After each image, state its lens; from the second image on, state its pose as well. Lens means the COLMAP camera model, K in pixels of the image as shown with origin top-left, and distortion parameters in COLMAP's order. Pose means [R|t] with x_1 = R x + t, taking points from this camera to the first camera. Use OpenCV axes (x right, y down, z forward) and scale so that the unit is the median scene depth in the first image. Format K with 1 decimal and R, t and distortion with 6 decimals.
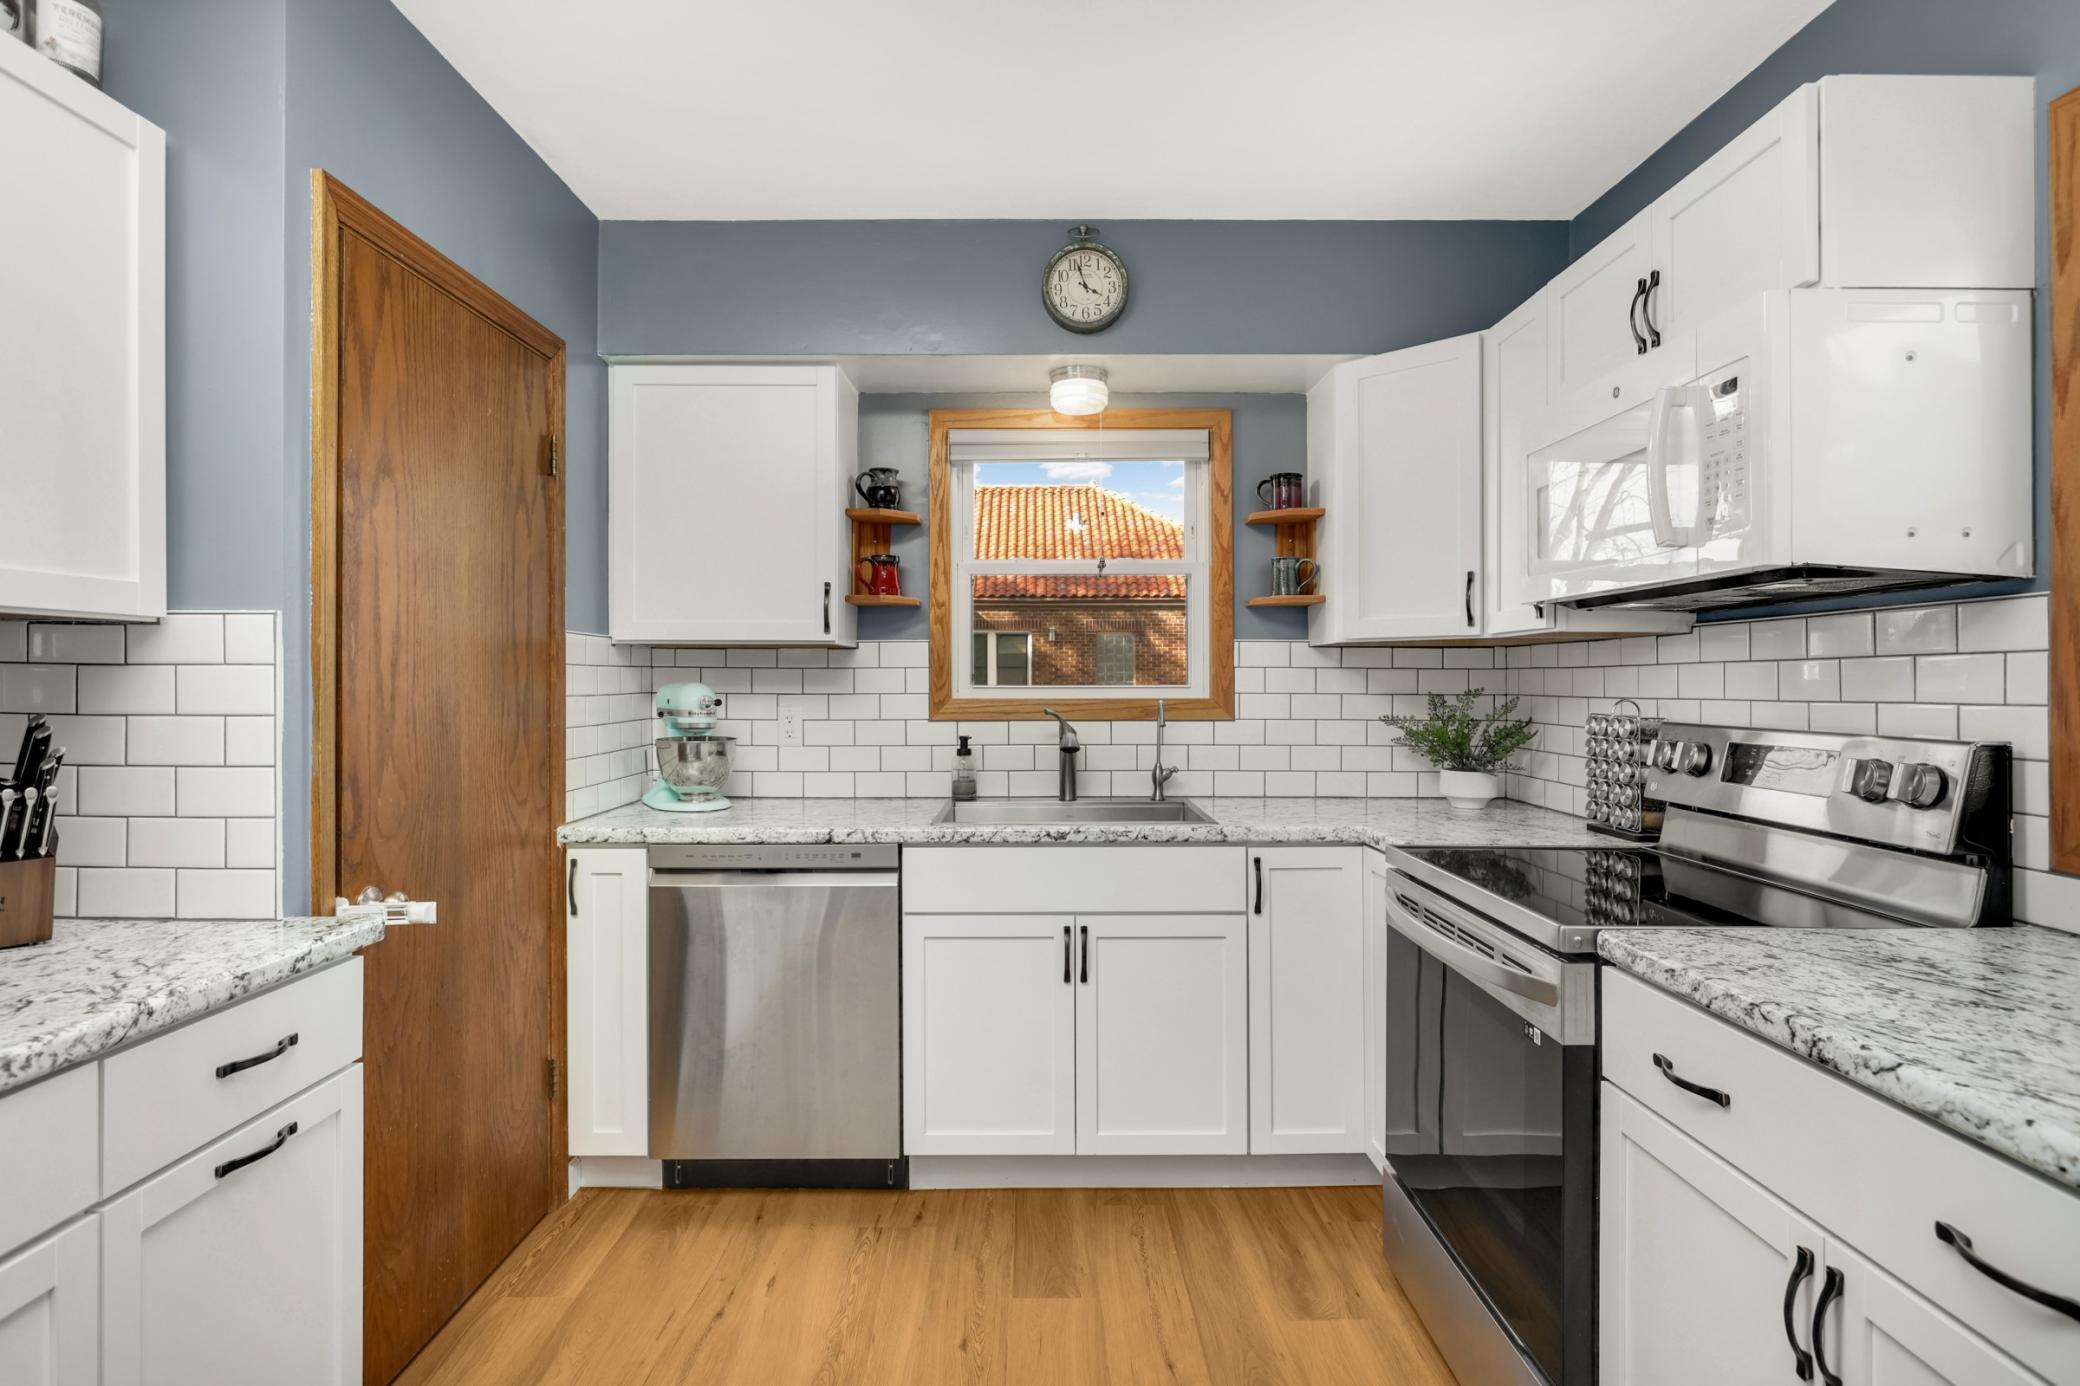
lens RADIAL K [[1044.9, 0, 1040.7], [0, 1044.9, 678.9], [0, 0, 1]] dist [-0.016903, 0.006454]
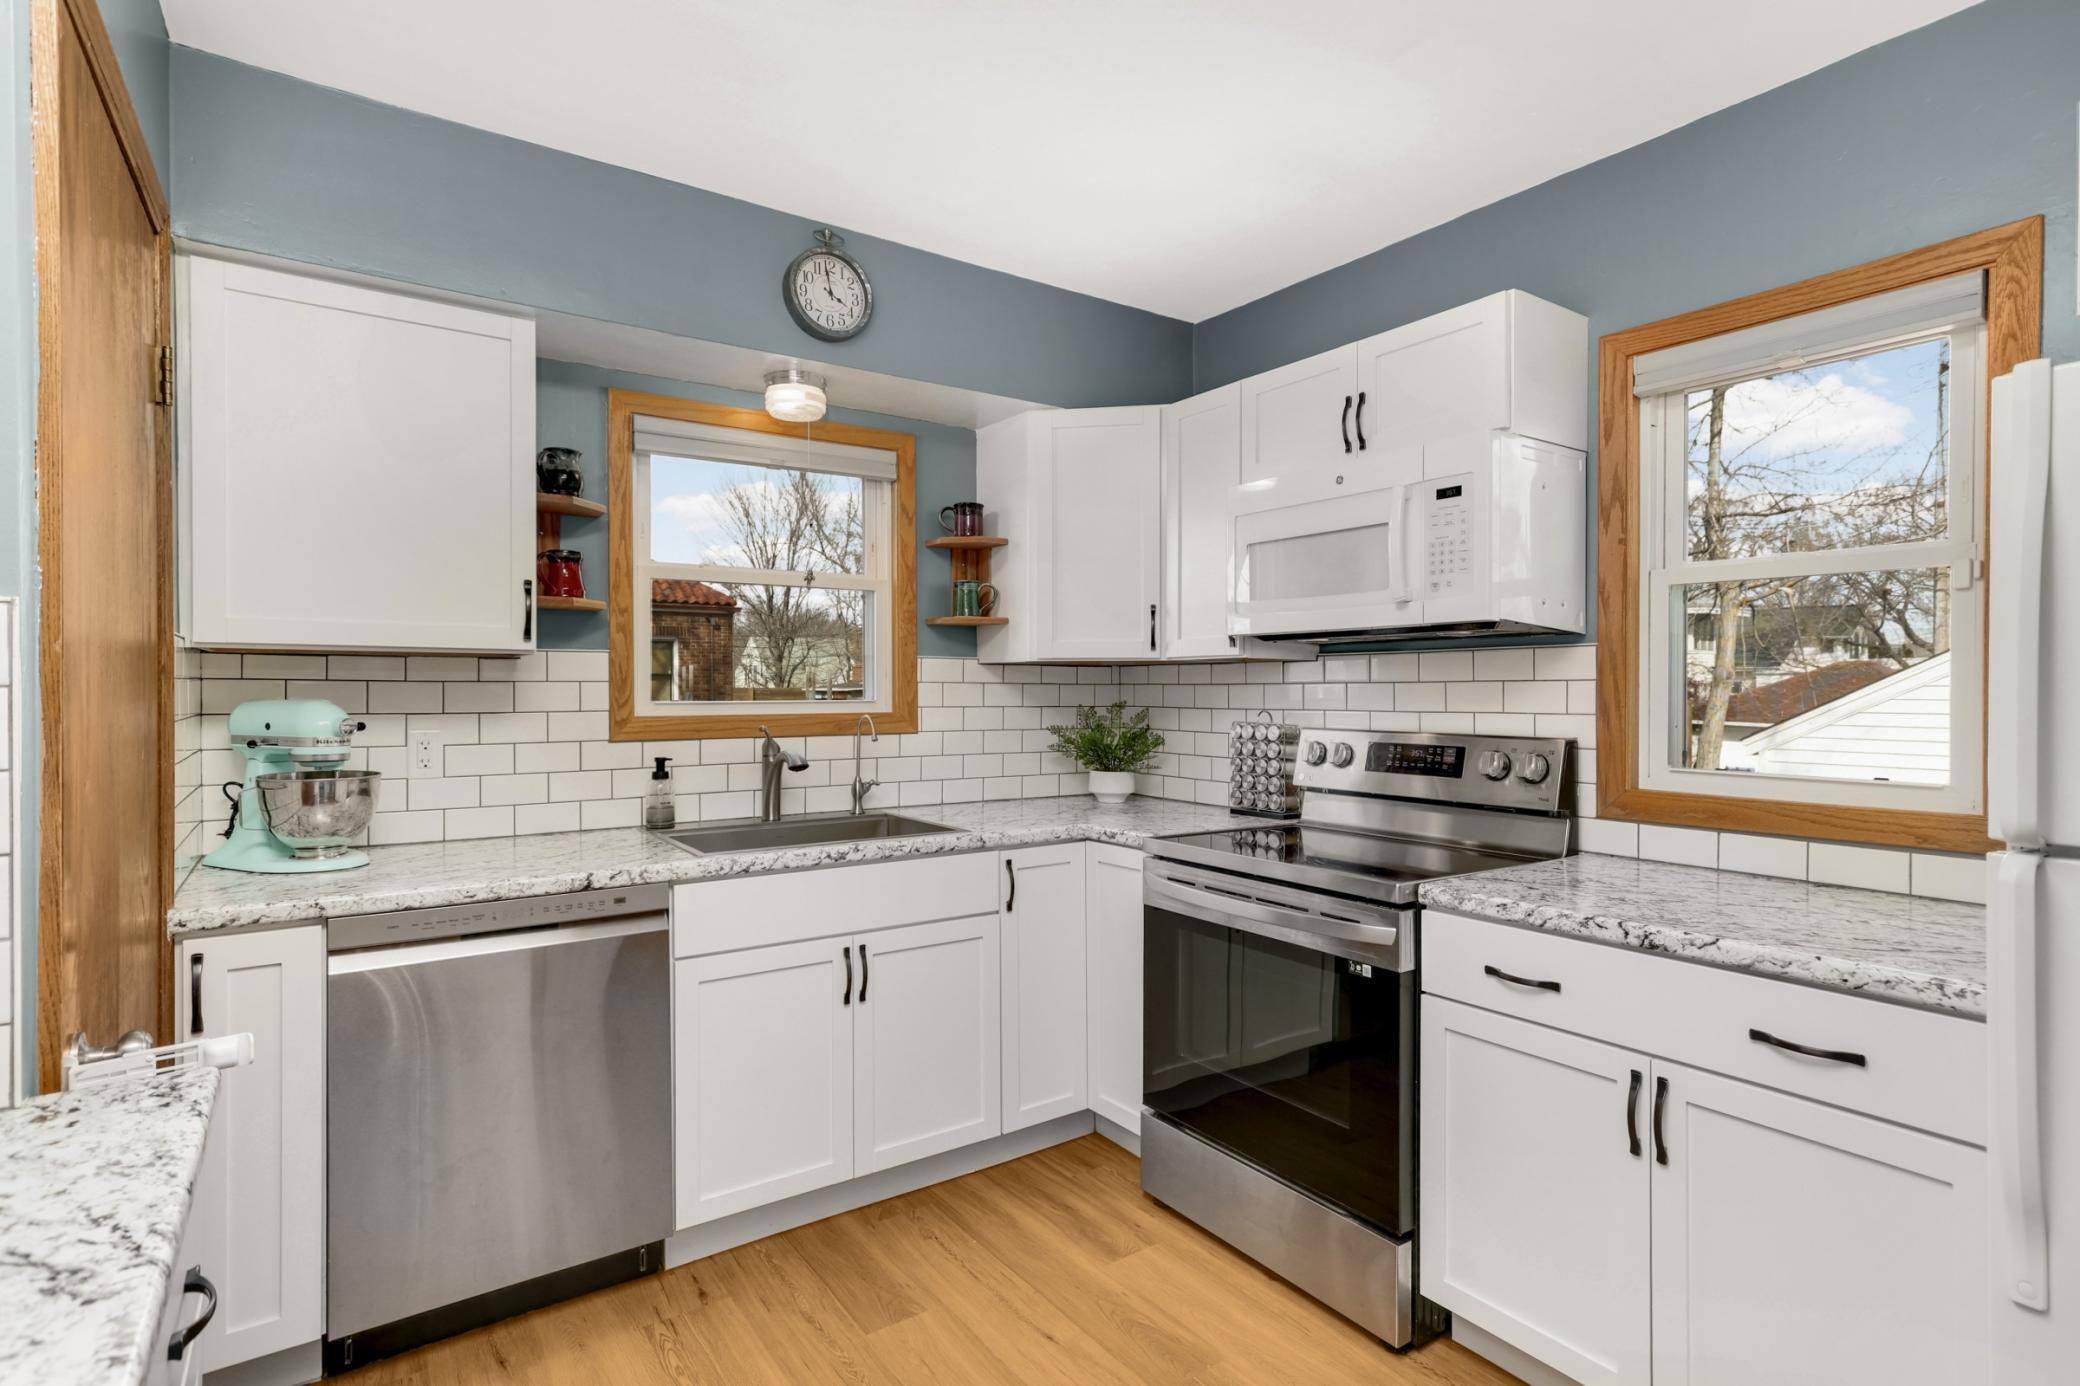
lens RADIAL K [[1019.2, 0, 1040.0], [0, 1019.2, 693.0], [0, 0, 1]] dist [0.001605, 0.001059]
pose [[0.824943, -0.002272, 0.565211, -0.358670], [-0.001971, 0.999974, 0.006895, -0.009472], [-0.565212, -0.006802, 0.824917, 0.104570]]
